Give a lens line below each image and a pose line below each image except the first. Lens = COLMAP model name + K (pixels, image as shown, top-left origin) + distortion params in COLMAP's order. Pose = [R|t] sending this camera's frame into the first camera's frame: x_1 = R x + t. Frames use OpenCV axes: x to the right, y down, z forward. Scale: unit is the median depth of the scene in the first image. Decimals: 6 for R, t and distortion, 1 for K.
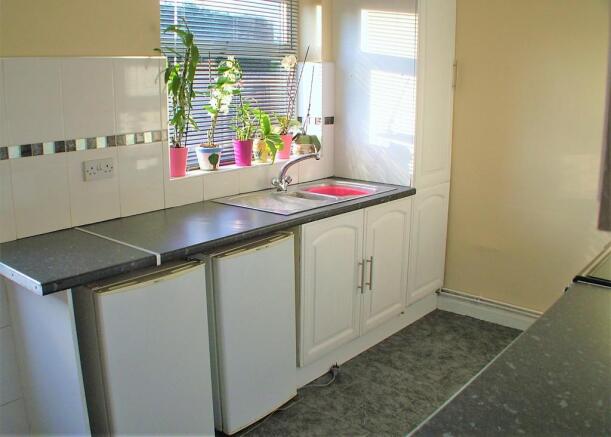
lens RADIAL K [[586.6, 0, 304.2], [0, 586.6, 247.5], [0, 0, 1]] dist [-0.176562, 0.003071]
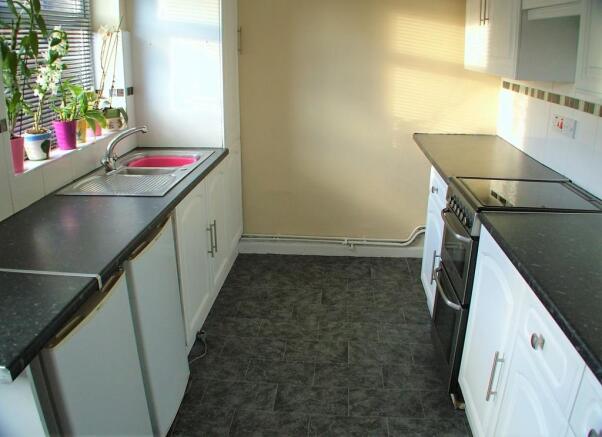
lens RADIAL K [[500.0, 0, 301.0], [0, 500.0, 218.5], [0, 0, 1]] dist [-0.212461, 0.083354]
pose [[0.801023, -0.195455, 0.565826, -0.250663], [0.157812, 0.980708, 0.115360, -0.063055], [-0.577458, -0.003112, 0.816414, 0.196734]]
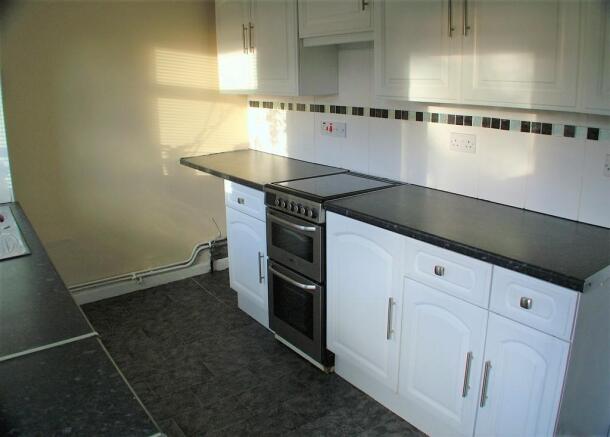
lens RADIAL K [[498.6, 0, 305.0], [0, 498.6, 218.5], [0, 0, 1]] dist [-0.167398, 0.002397]
pose [[0.226441, -0.273628, 0.934801, -0.449116], [0.280013, 0.937503, 0.206591, -0.107739], [-0.932908, 0.214976, 0.288908, 0.365720]]
